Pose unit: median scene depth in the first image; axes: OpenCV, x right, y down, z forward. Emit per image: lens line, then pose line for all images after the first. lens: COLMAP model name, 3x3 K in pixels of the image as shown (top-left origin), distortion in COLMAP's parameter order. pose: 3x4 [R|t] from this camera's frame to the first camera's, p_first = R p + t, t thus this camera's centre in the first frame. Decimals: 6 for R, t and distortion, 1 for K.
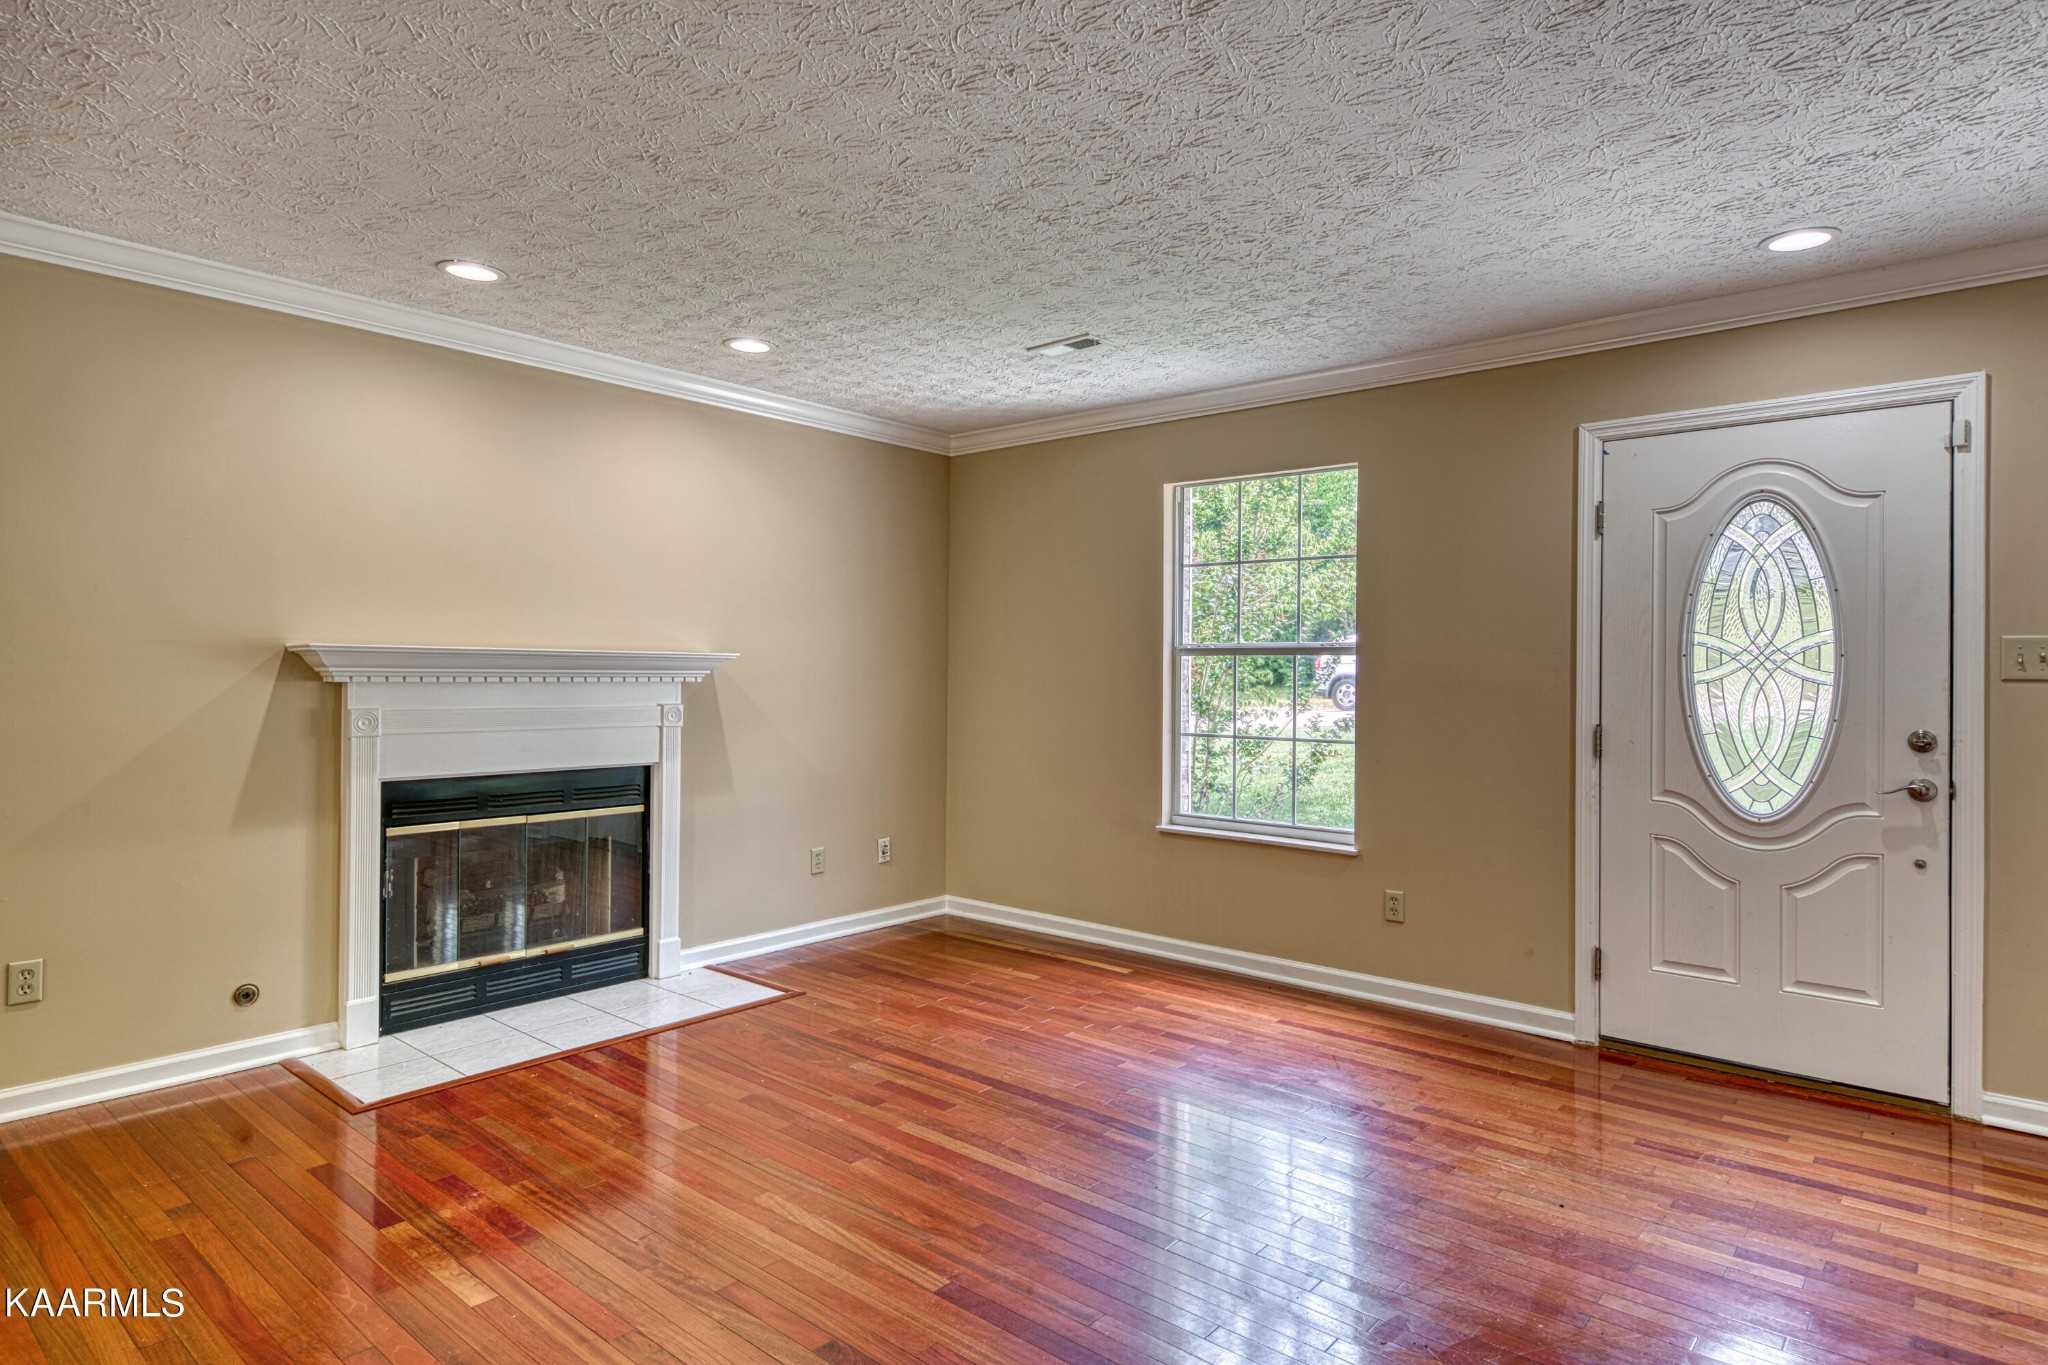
lens RADIAL K [[1167.0, 0, 1021.0], [0, 1167.0, 672.3], [0, 0, 1]] dist [0.027416, -0.000547]
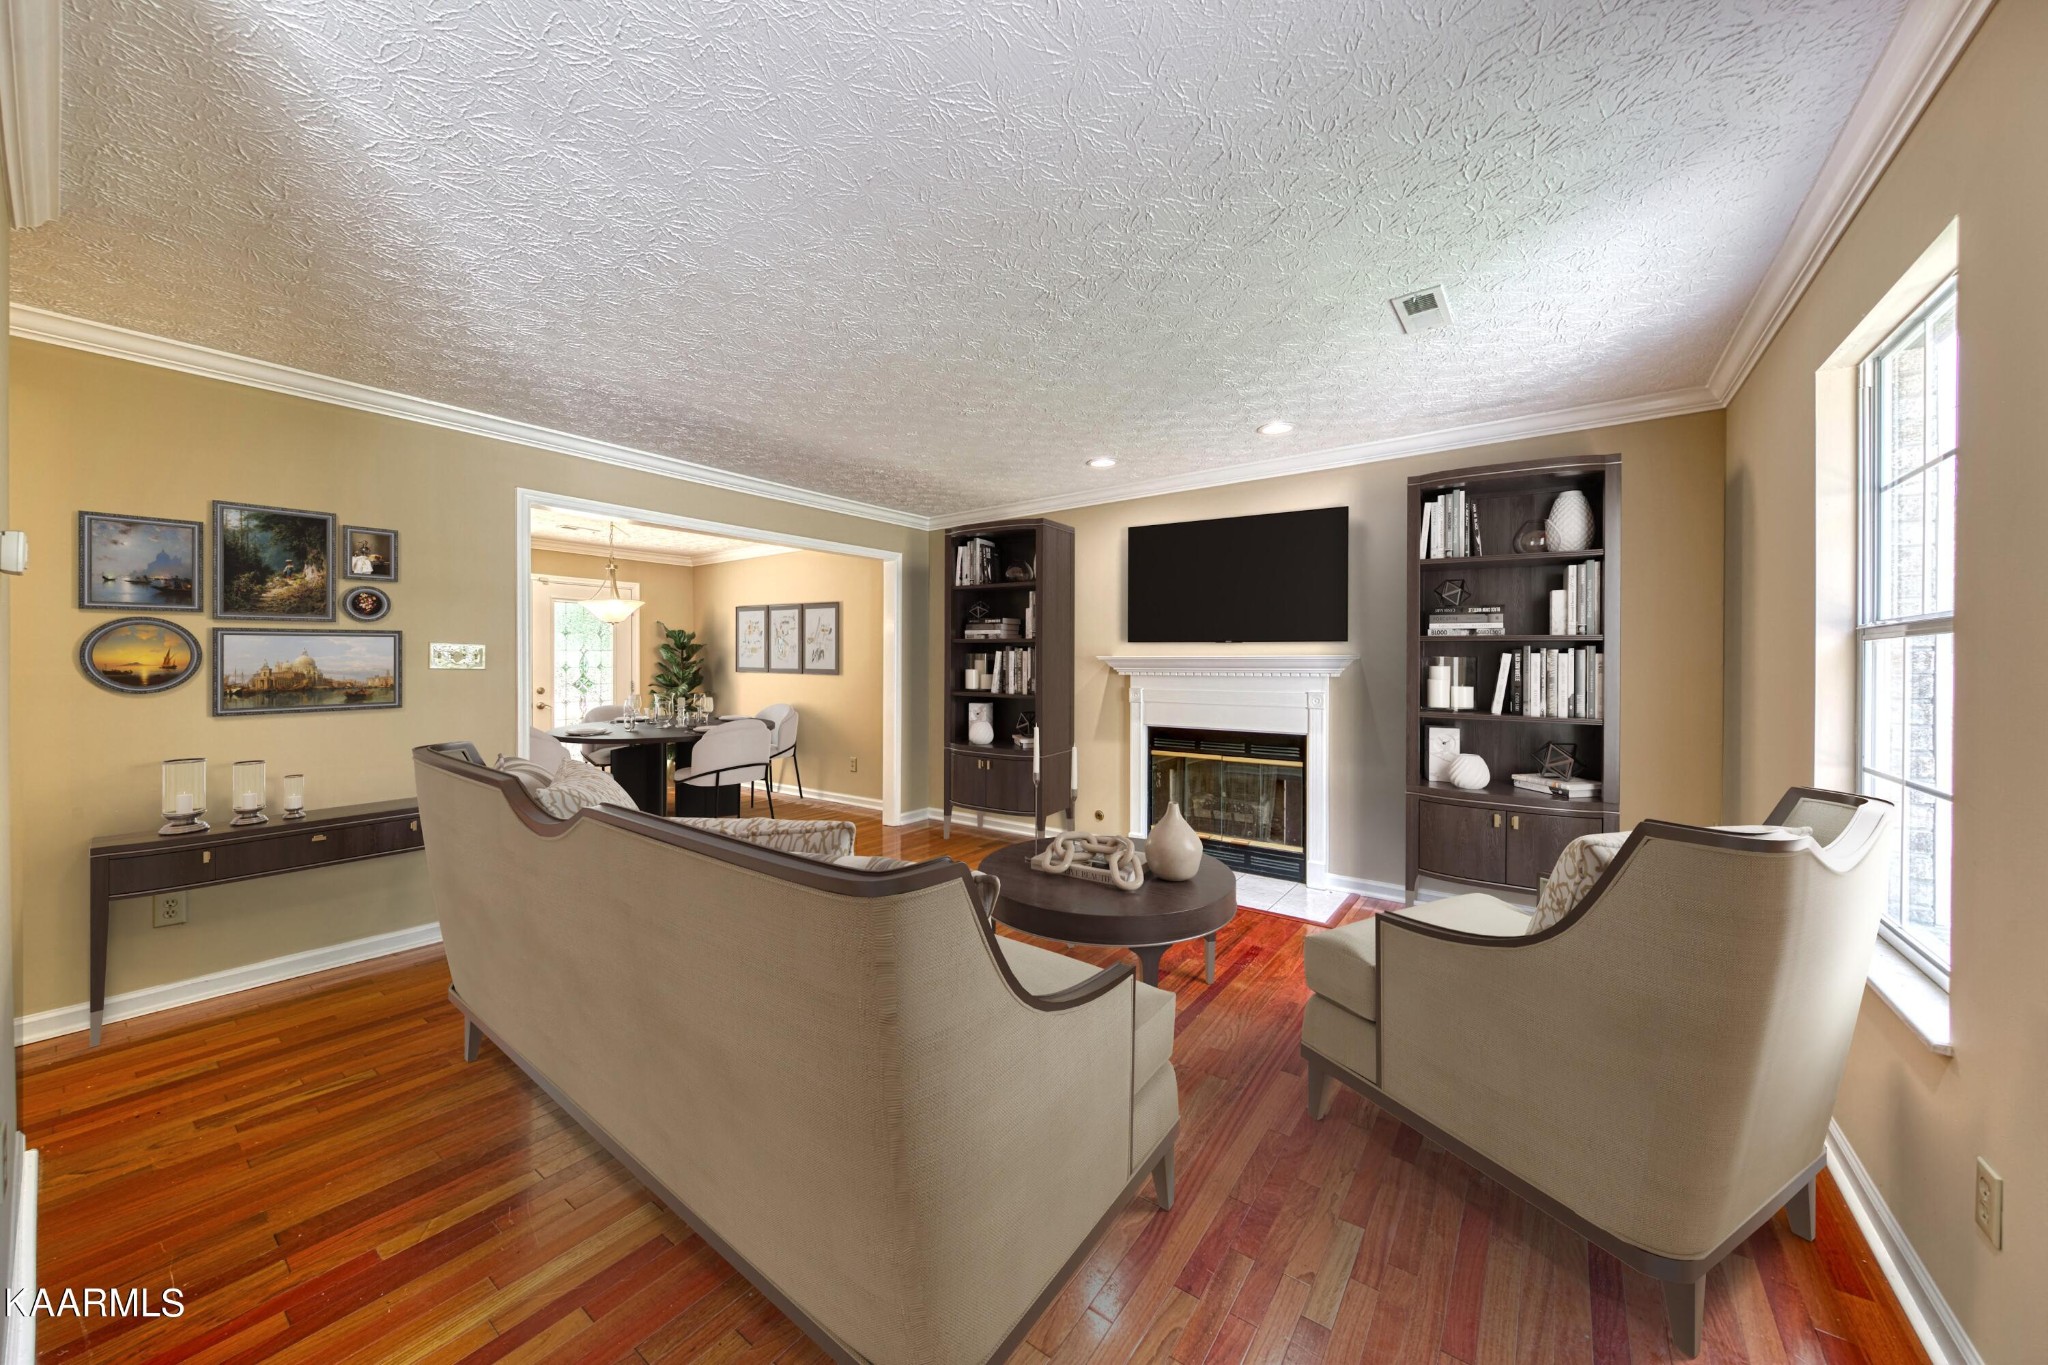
lens RADIAL K [[718.3, 0, 1020.0], [0, 718.3, 671.1], [0, 0, 1]] dist [0.001168, -0.000402]
pose [[0.080458, -0.001382, -0.996757, 0.639018], [-0.002081, 0.999997, -0.001554, 0.004894], [0.996756, 0.002199, 0.080455, 0.708918]]
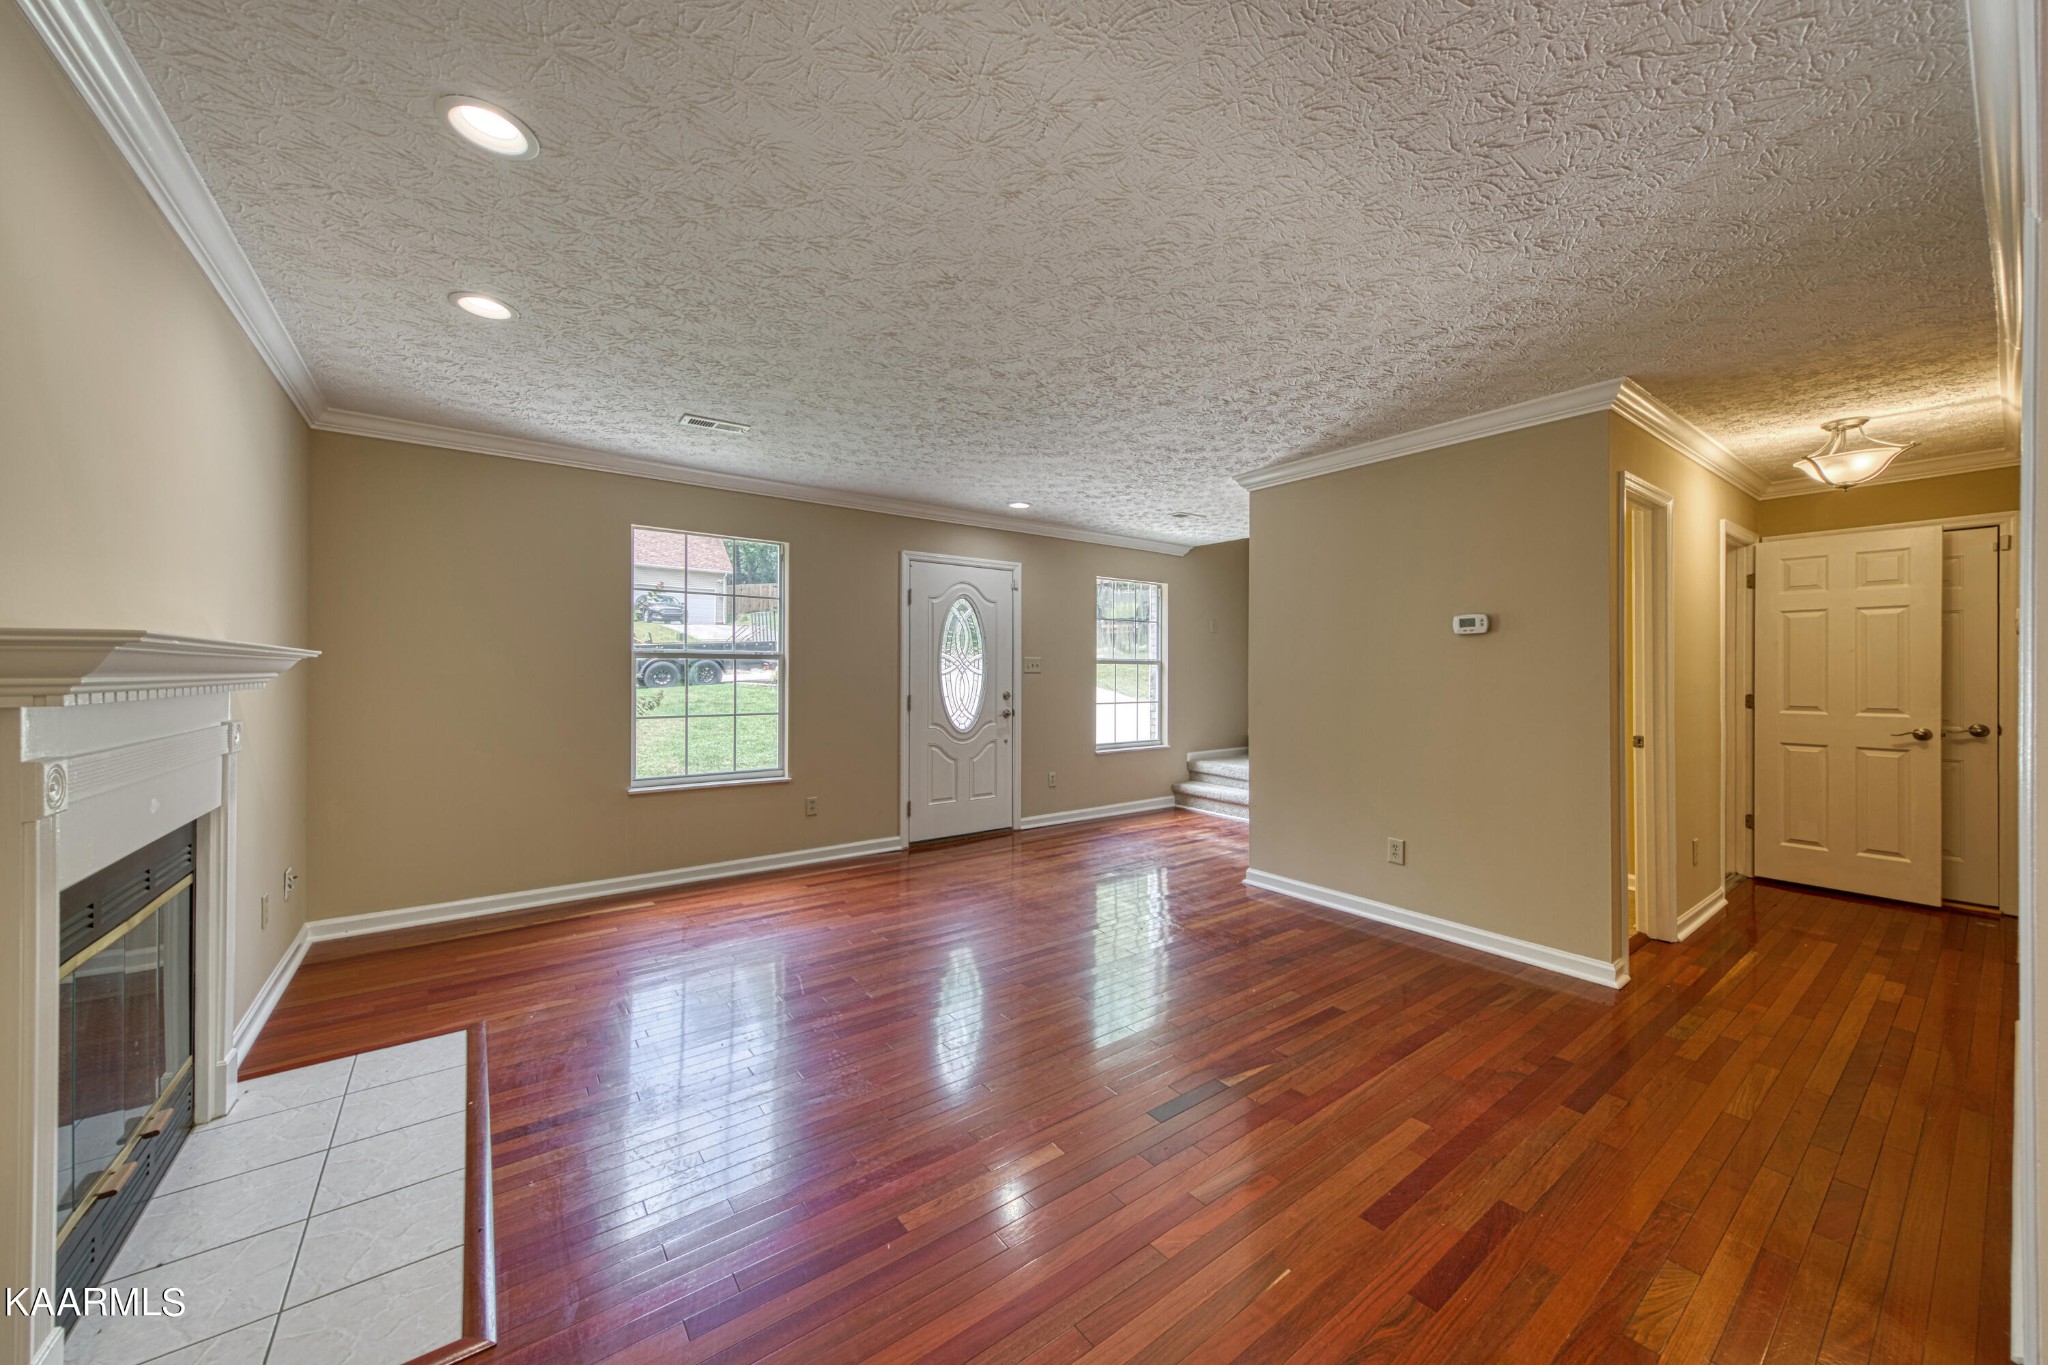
lens RADIAL K [[779.5, 0, 1020.0], [0, 779.5, 672.1], [0, 0, 1]] dist [0.009078, -0.000567]
pose [[0.184951, -0.009472, 0.982702, -0.803313], [-0.003264, 0.999942, 0.010252, -0.011075], [-0.982742, -0.005103, 0.184909, 0.526354]]
